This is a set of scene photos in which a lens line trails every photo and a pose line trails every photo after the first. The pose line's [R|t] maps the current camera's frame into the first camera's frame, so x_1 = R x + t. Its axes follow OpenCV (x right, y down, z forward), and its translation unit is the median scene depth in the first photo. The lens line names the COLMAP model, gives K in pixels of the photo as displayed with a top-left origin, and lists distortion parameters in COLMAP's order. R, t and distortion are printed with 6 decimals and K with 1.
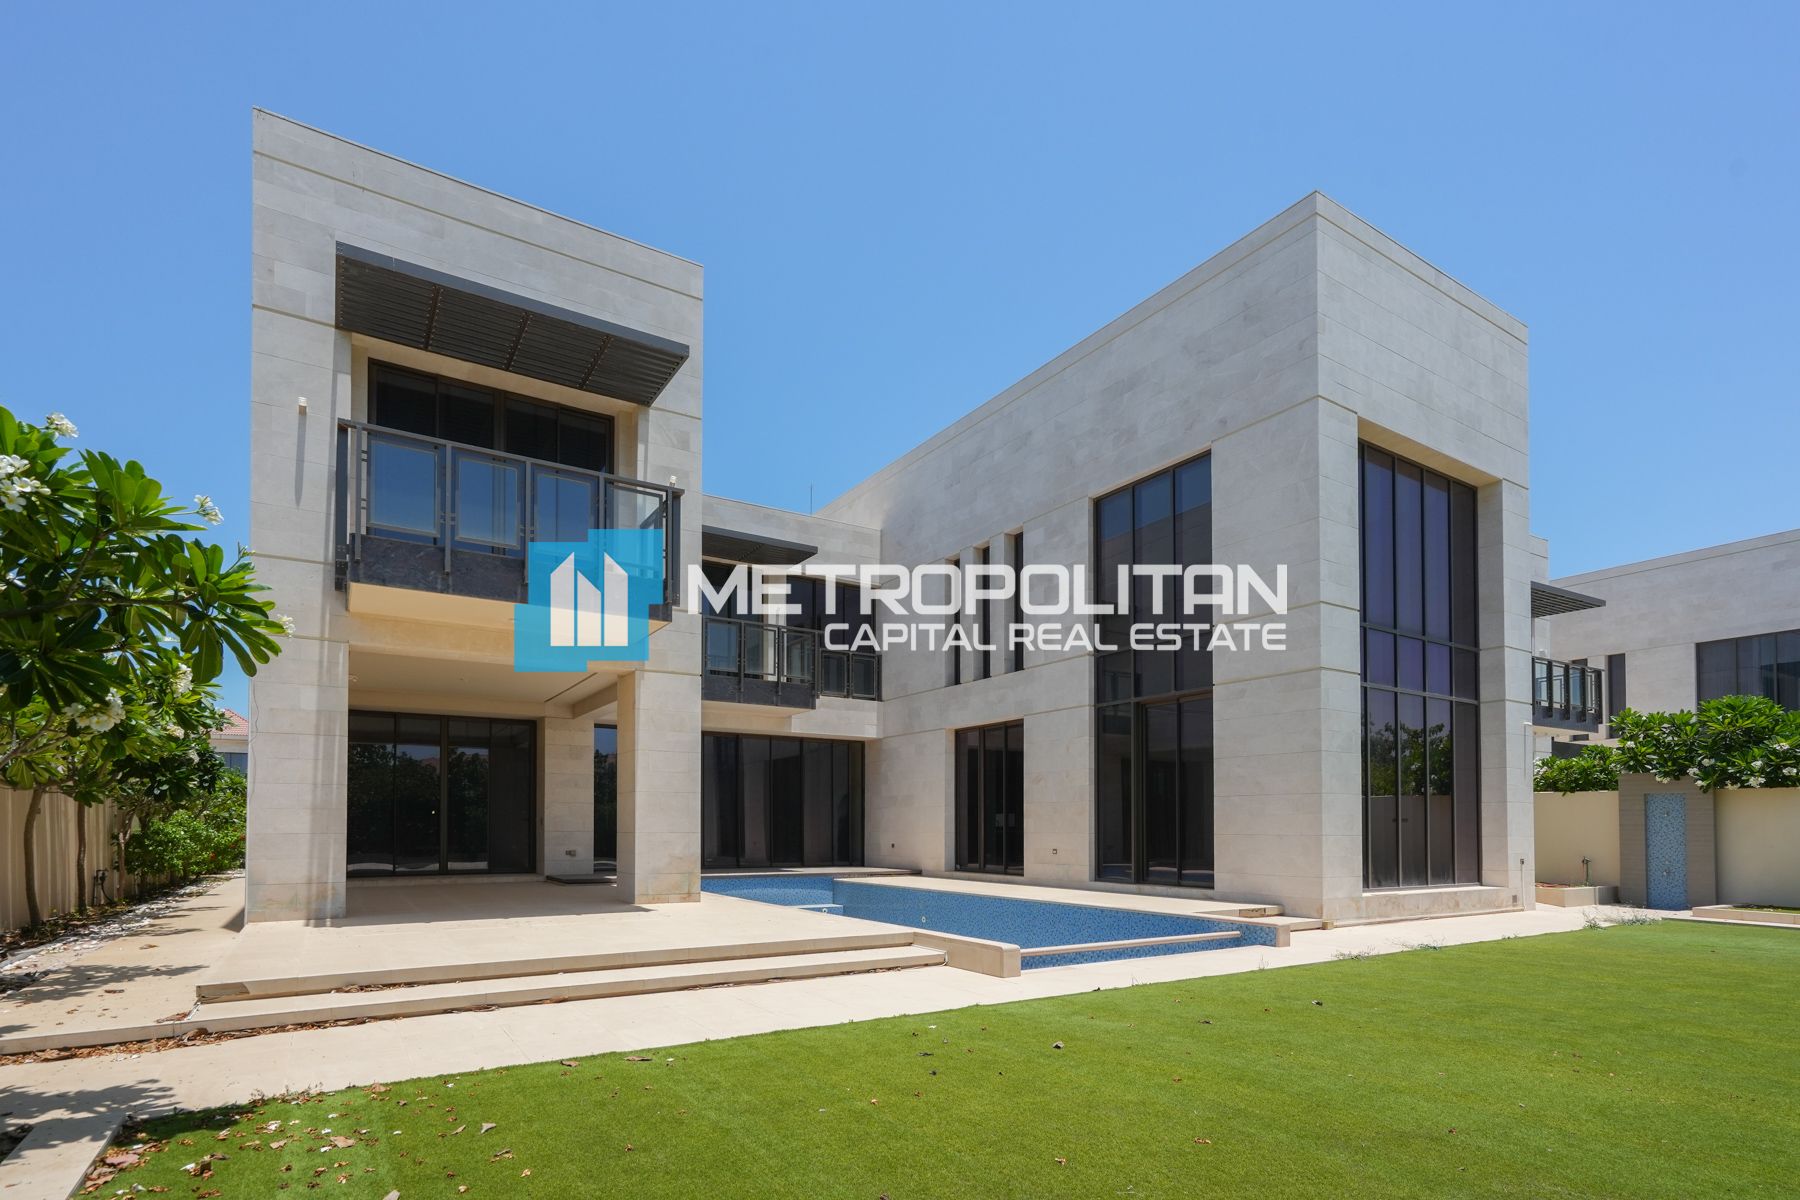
lens RADIAL K [[871.2, 0, 865.4], [0, 871.2, 807.3], [0, 0, 1]] dist [0.014806, 0.000544]
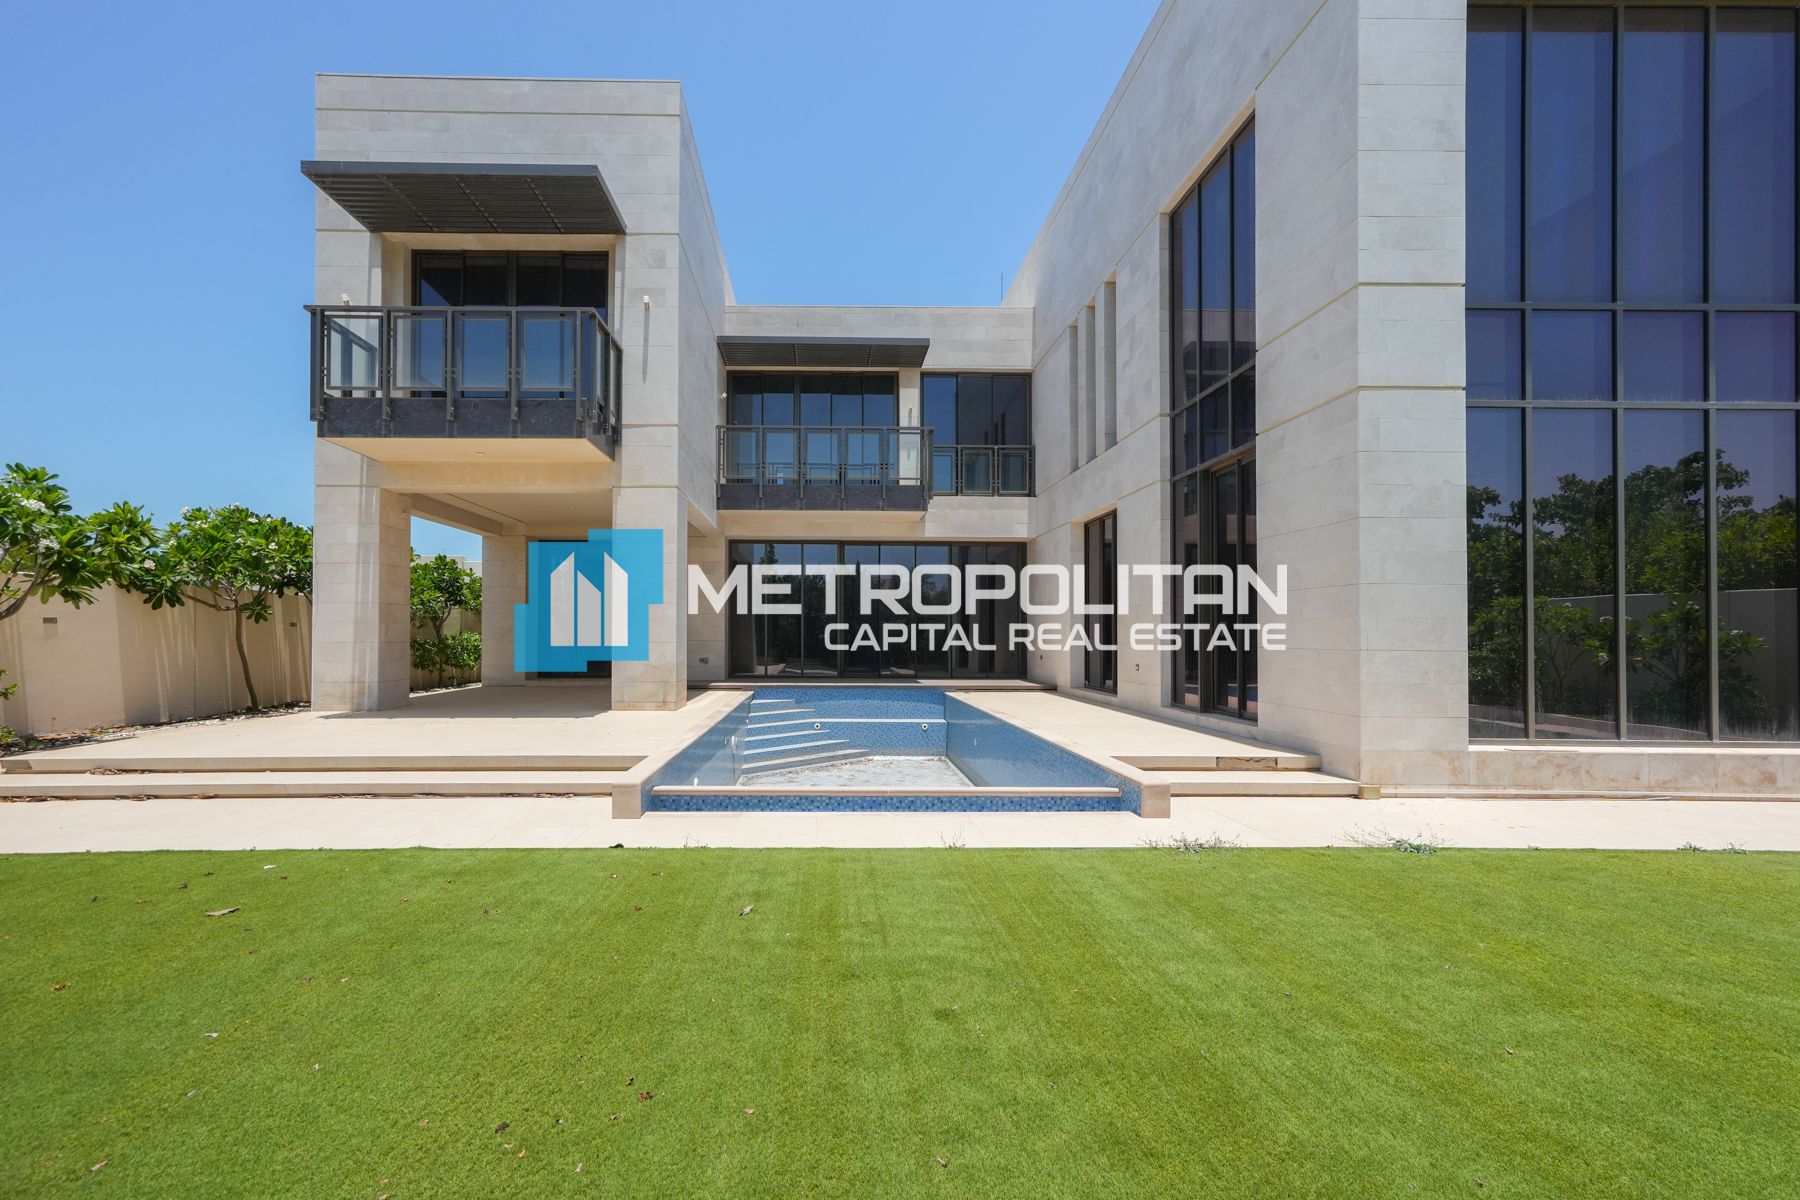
lens RADIAL K [[823.1, 0, 849.1], [0, 823.1, 621.8], [0, 0, 1]] dist [0.022830, -0.000263]
pose [[0.866721, -0.008874, -0.498714, 0.462579], [0.011232, 0.999935, 0.001729, 0.005278], [0.498666, -0.007100, 0.866765, 0.265838]]
